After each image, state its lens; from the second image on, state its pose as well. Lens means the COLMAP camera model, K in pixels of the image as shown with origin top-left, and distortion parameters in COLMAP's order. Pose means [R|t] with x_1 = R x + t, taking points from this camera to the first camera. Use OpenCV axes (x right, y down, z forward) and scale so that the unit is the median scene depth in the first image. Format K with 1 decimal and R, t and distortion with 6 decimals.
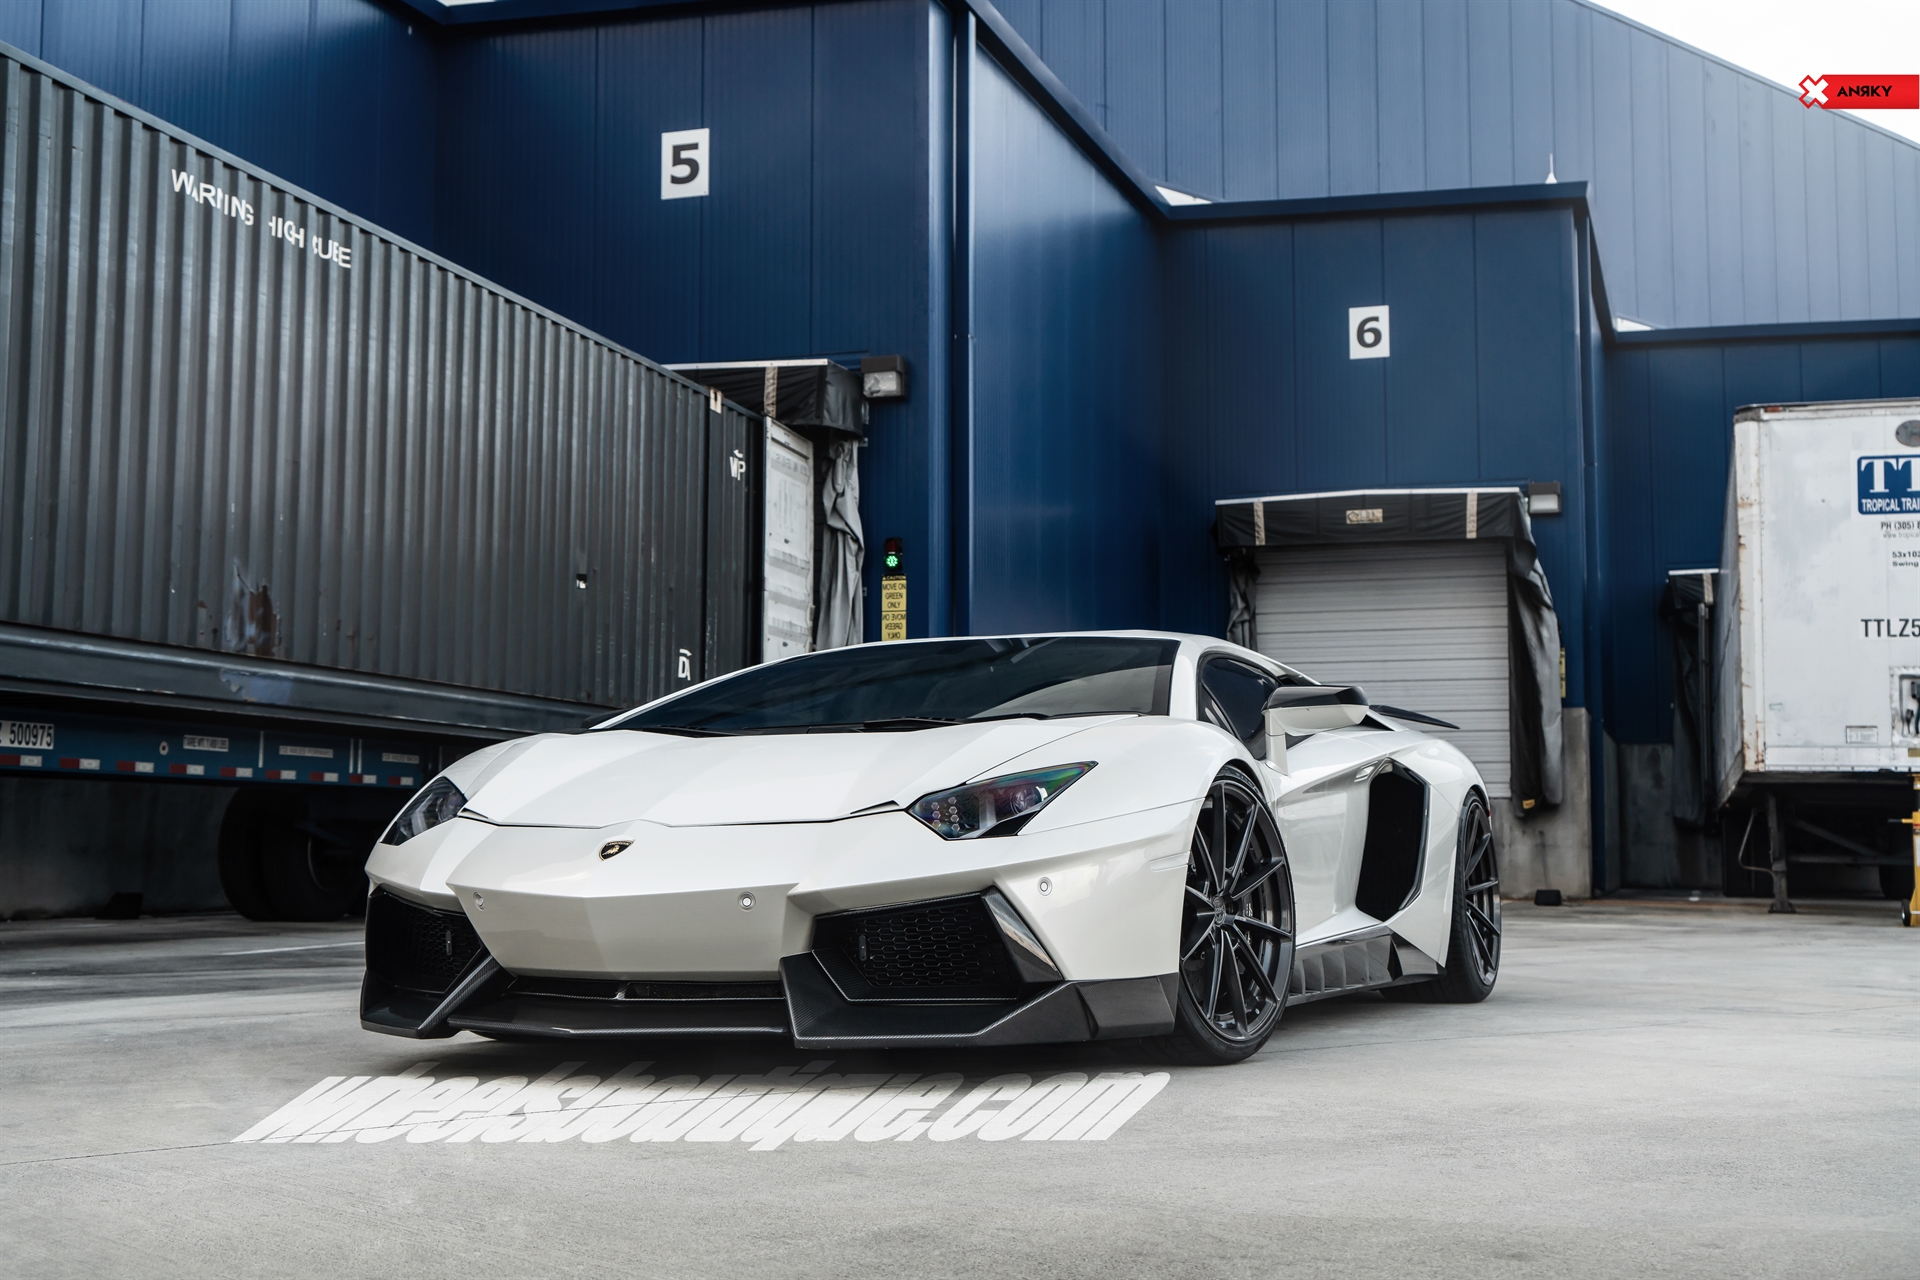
lens RADIAL K [[2247.1, 0, 960.0], [0, 2247.1, 640.0], [0, 0, 1]] dist [0.021078, 0.002174]
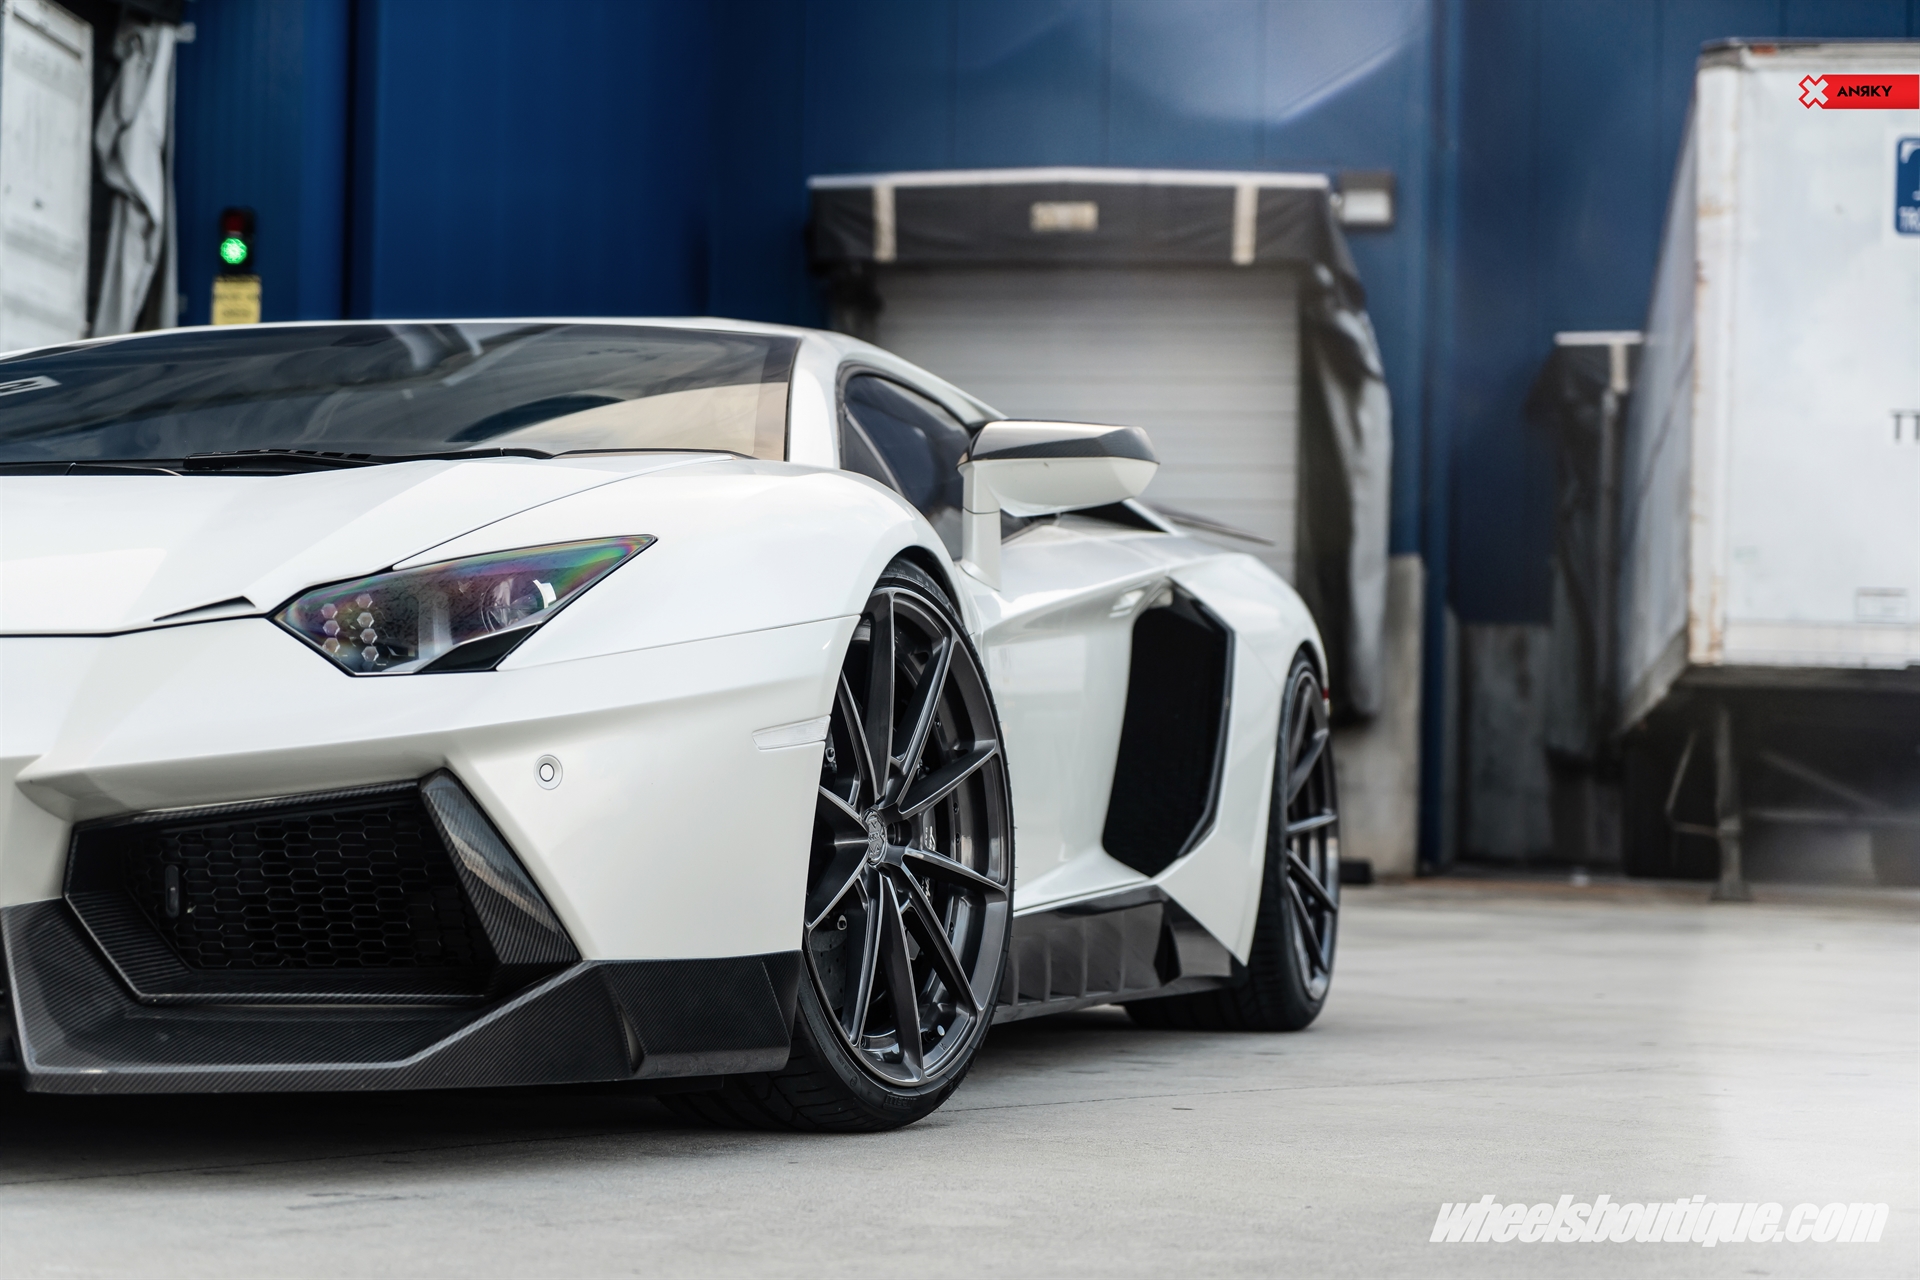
lens RADIAL K [[3829.0, 0, 960.0], [0, 3829.0, 640.0], [0, 0, 1]] dist [0.089104, 0.012515]
pose [[0.986917, 0.026564, 0.159026, -0.005849], [-0.035002, 0.998110, 0.050502, 0.023303], [-0.157384, -0.055407, 0.985982, 0.100272]]
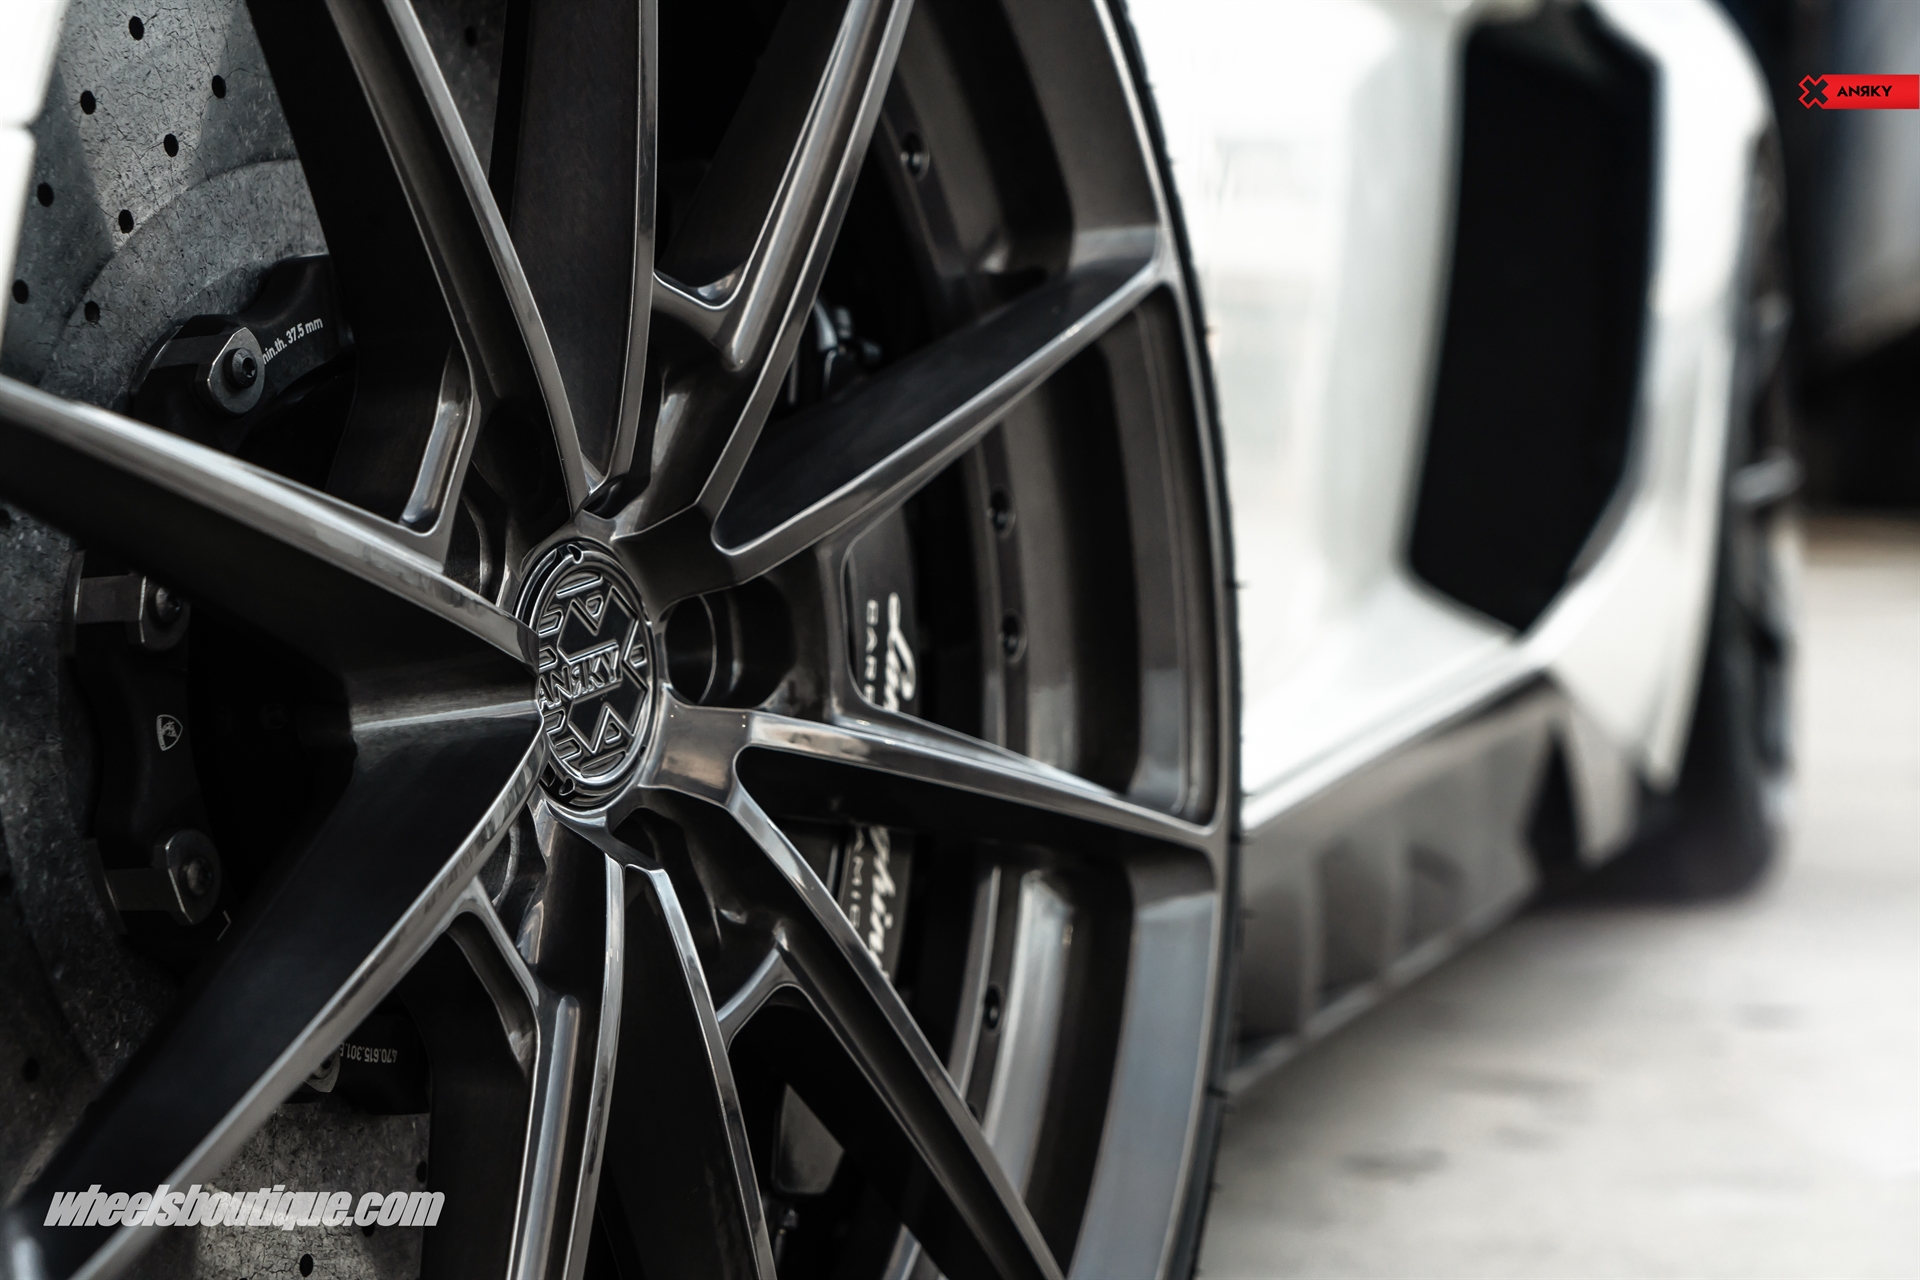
lens RADIAL K [[3829.0, 0, 960.0], [0, 3829.0, 640.0], [0, 0, 1]] dist [0.089104, 0.012515]
pose [[0.992105, -0.007724, 0.125168, 0.086240], [-0.010439, 0.989551, 0.143807, 0.072474], [-0.124971, -0.143978, 0.981658, 0.643928]]
